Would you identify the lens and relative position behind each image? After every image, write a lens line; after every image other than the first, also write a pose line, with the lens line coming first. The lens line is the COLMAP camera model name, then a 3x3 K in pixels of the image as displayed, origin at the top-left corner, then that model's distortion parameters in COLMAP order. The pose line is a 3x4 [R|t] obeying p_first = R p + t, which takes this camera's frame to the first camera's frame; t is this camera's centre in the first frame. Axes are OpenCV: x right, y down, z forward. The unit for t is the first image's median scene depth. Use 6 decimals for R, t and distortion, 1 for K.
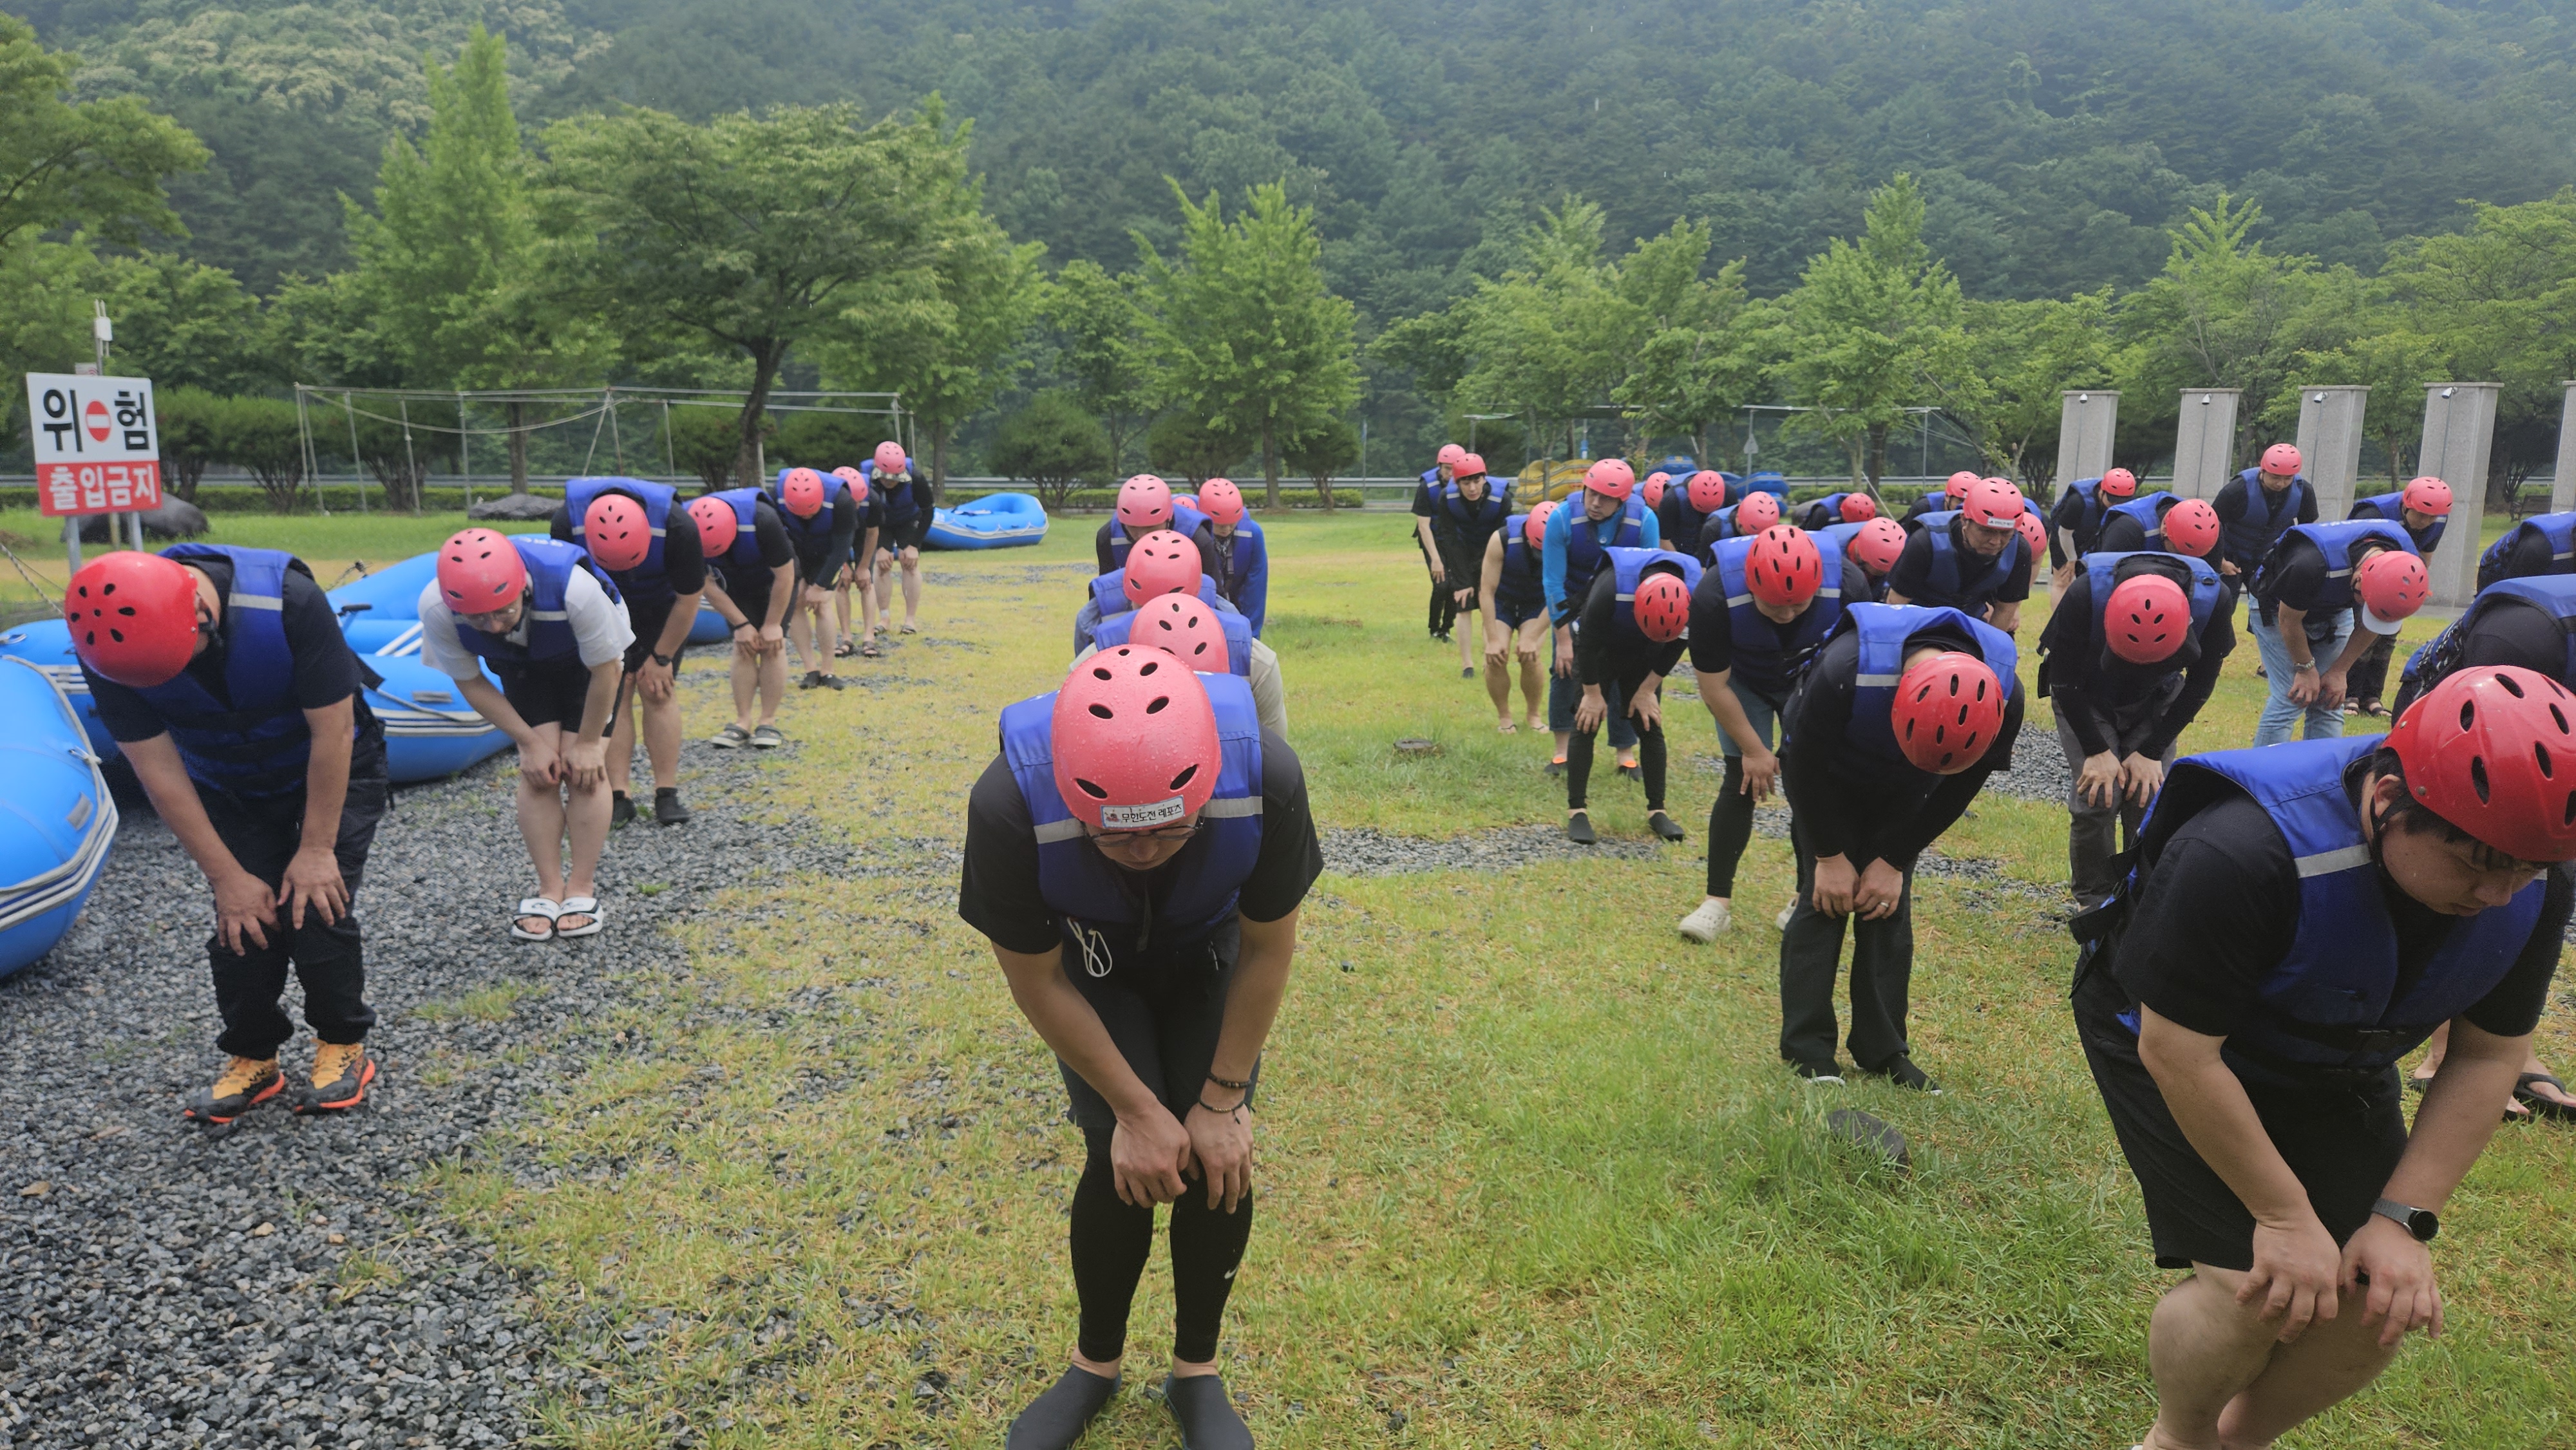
lens RADIAL K [[1731.2, 0, 1288.0], [0, 1731.2, 725.0], [0, 0, 1]] dist [0.071609, -0.067400]
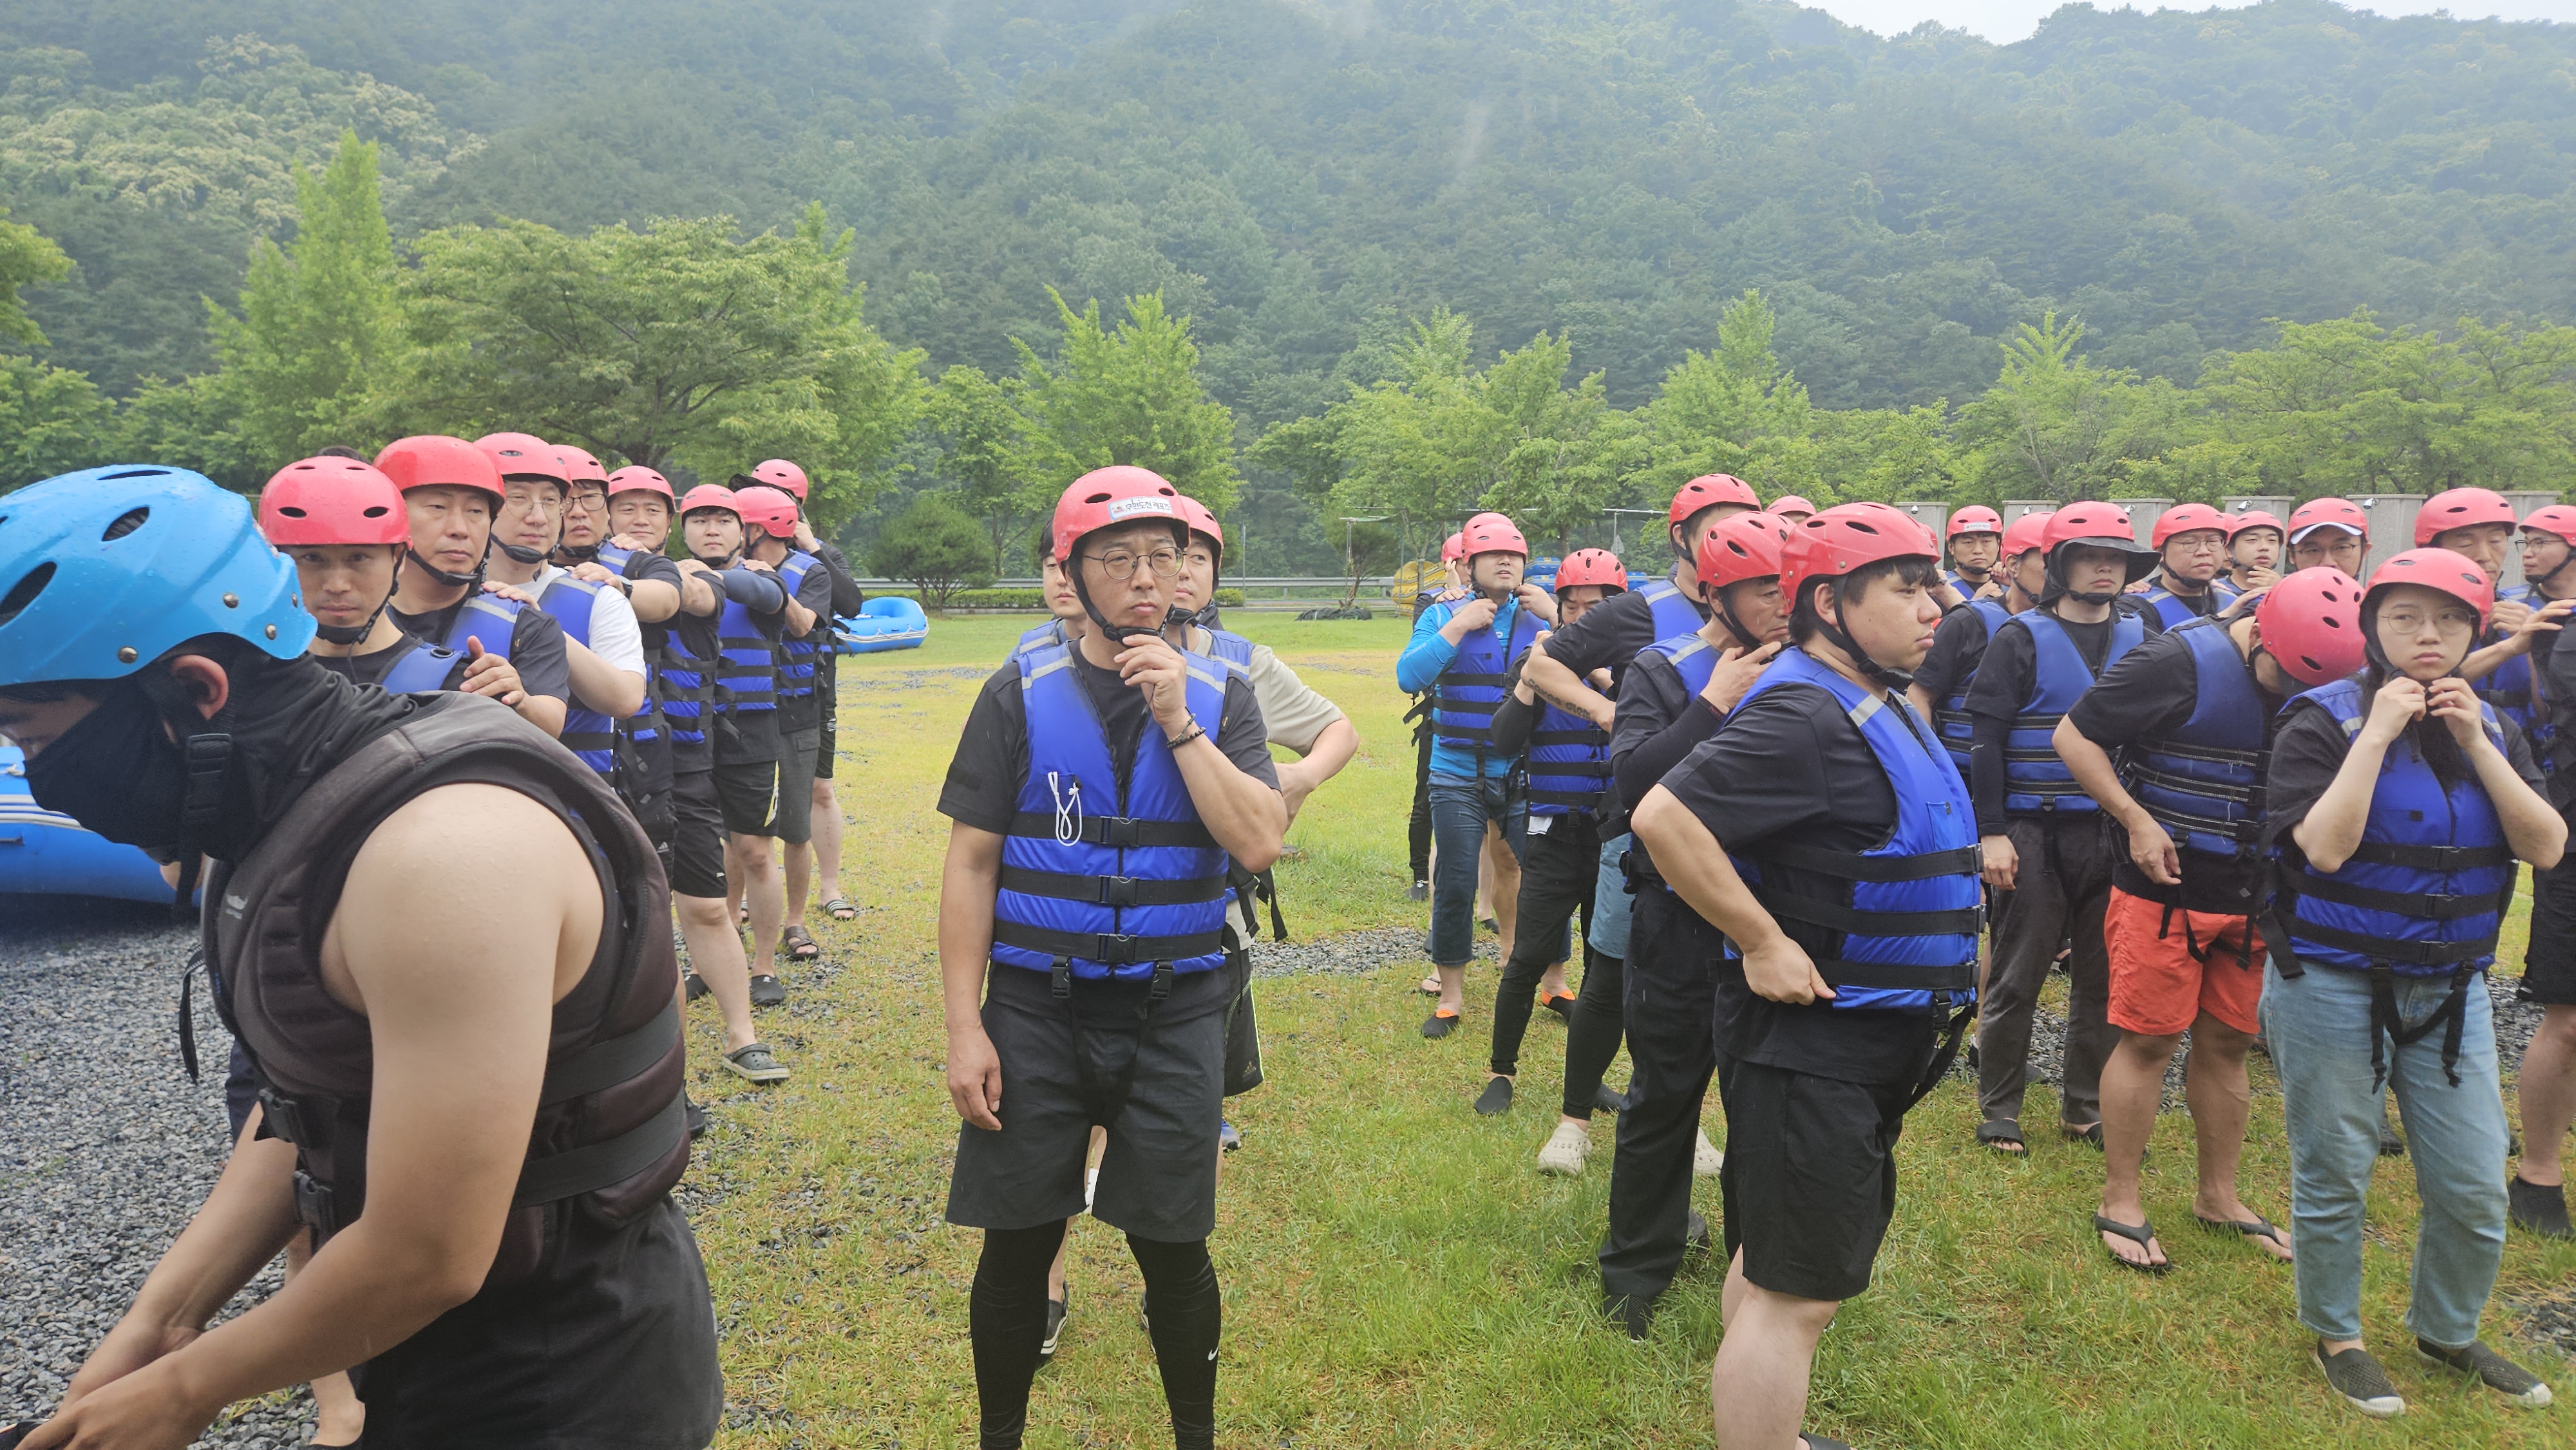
lens RADIAL K [[1719.8, 0, 1278.1], [0, 1719.8, 739.8], [0, 0, 1]] dist [0.074349, -0.067980]
pose [[0.998093, -0.008887, 0.061084, 0.001561], [0.011683, 0.998893, -0.045565, -0.001395], [-0.060612, 0.046192, 0.997092, -0.006050]]
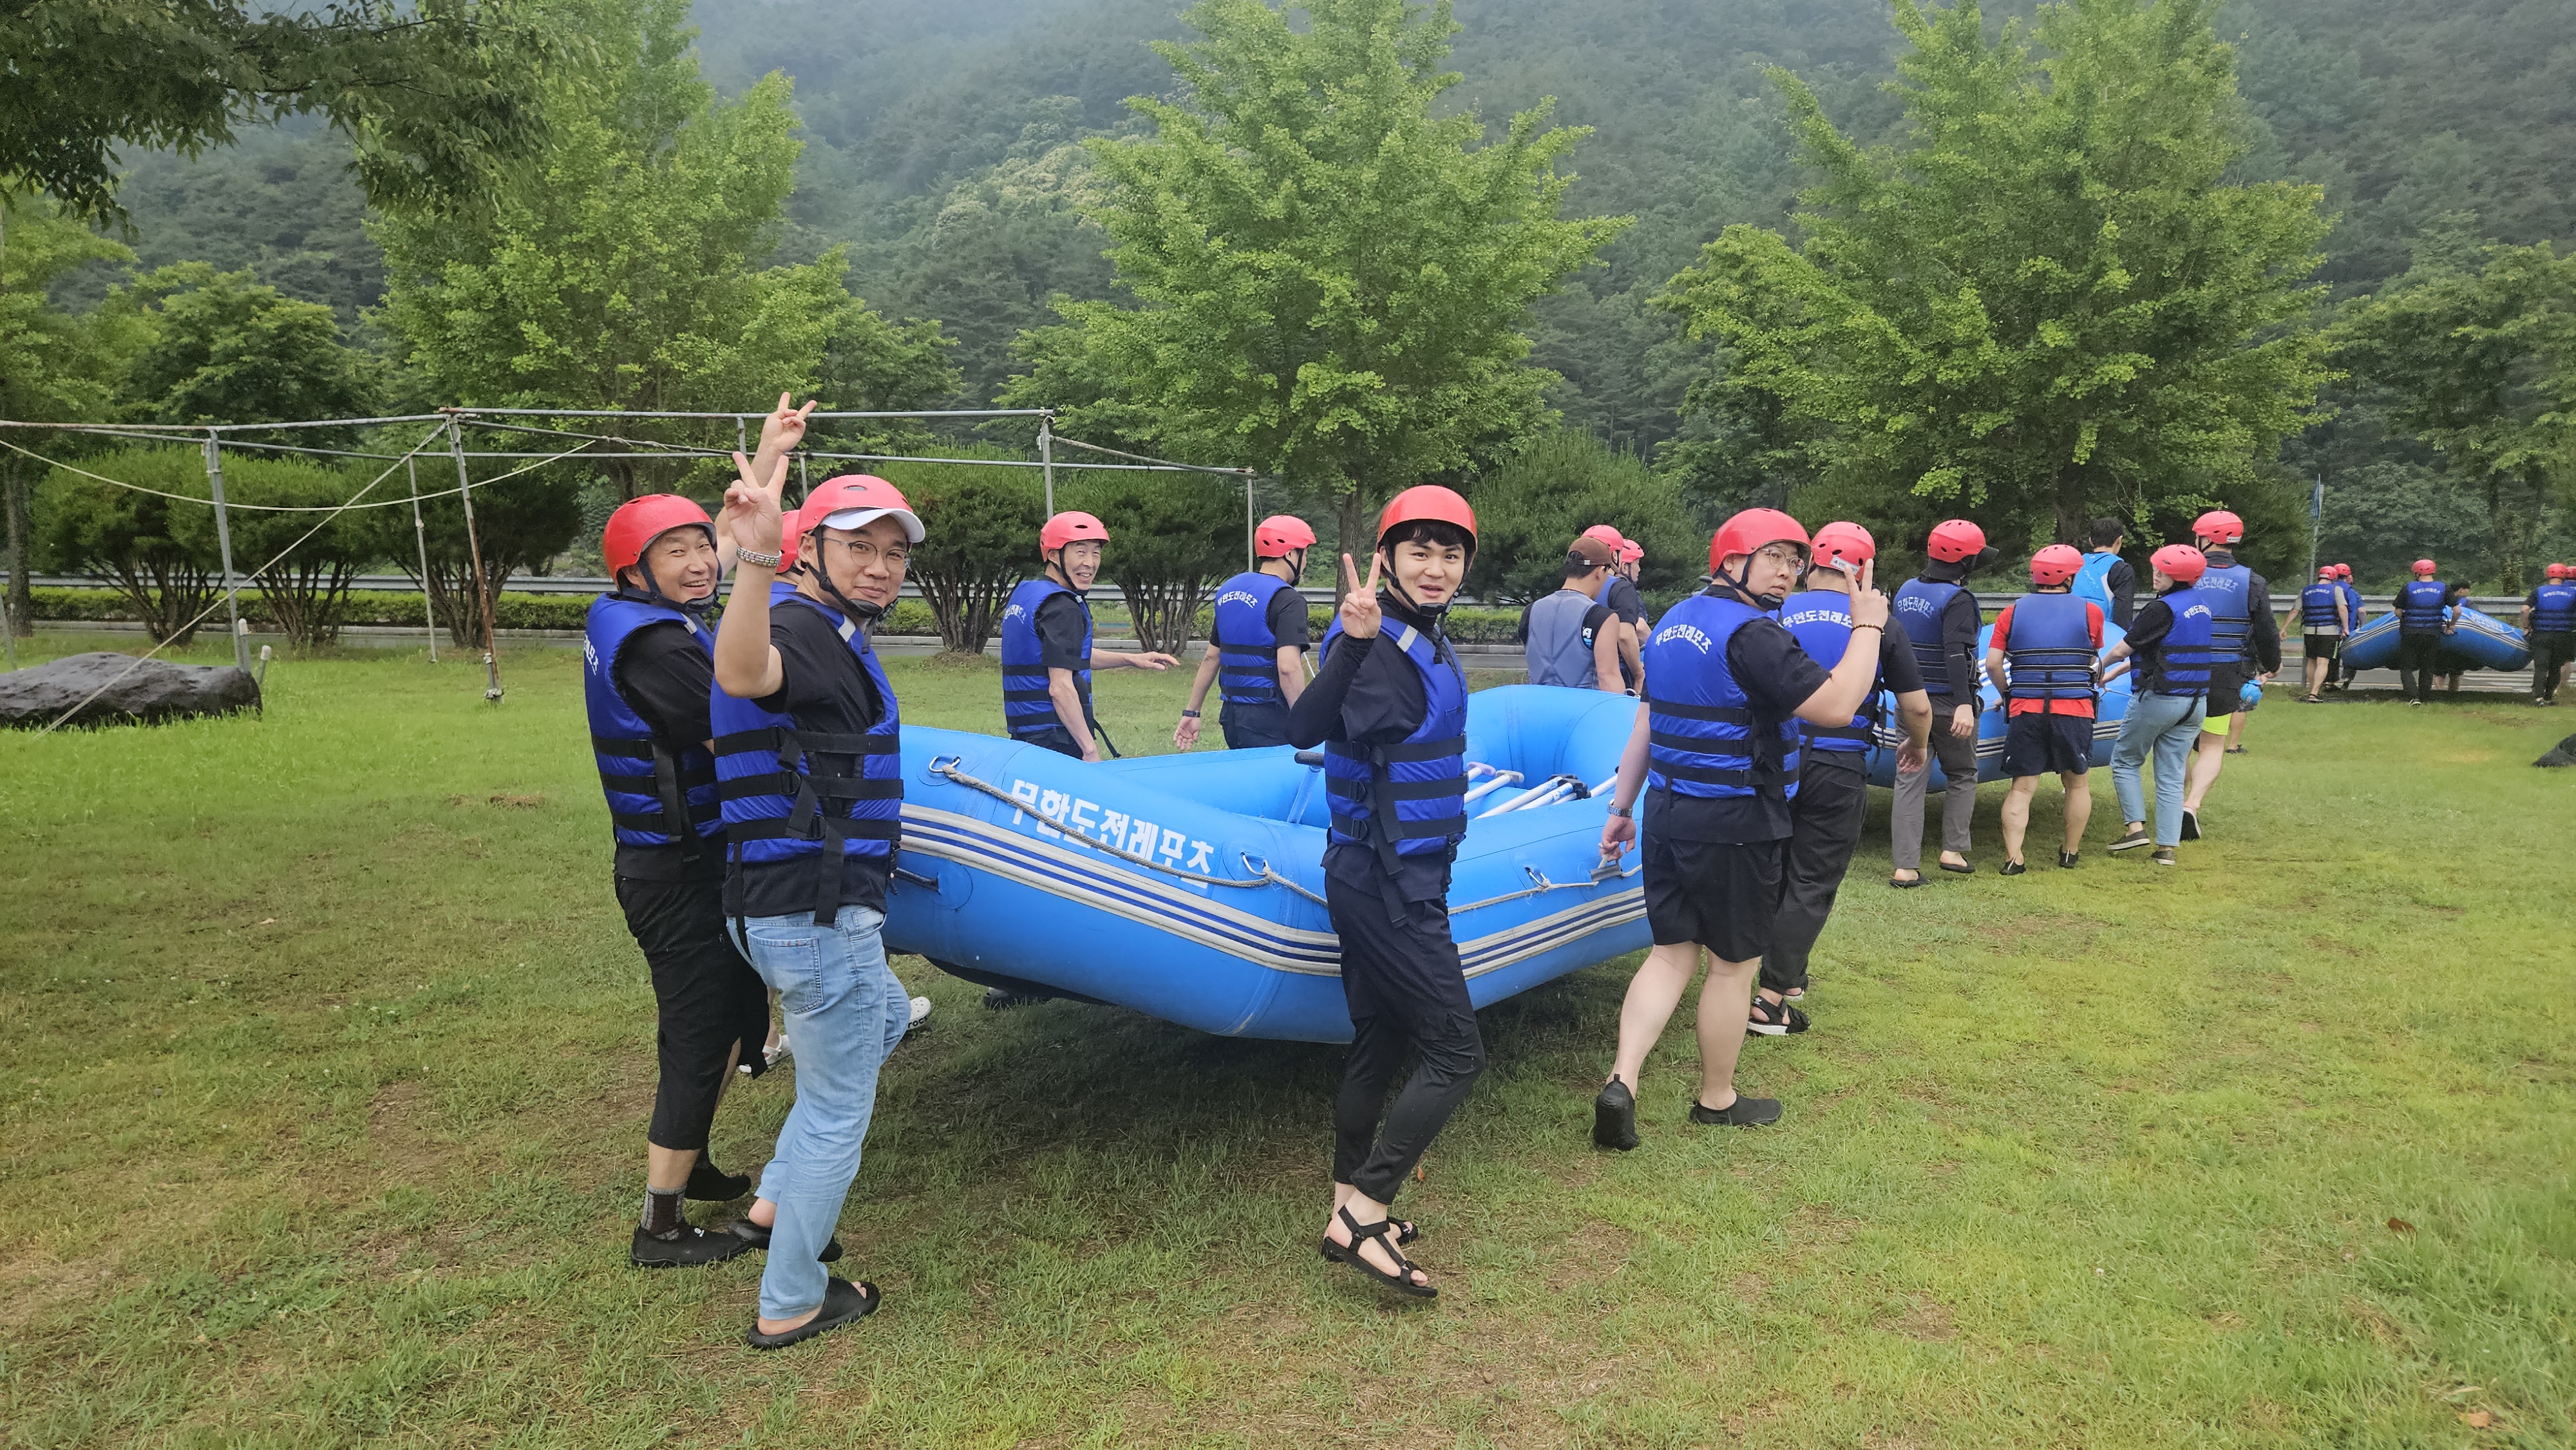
lens RADIAL K [[1692.2, 0, 1309.5], [0, 1692.2, 745.2], [0, 0, 1]] dist [0.082286, -0.072313]
pose [[0.907933, 0.052911, -0.415762, -0.002590], [-0.068204, 0.997429, -0.022006, -0.086712], [0.413529, 0.048337, 0.909207, 0.537139]]
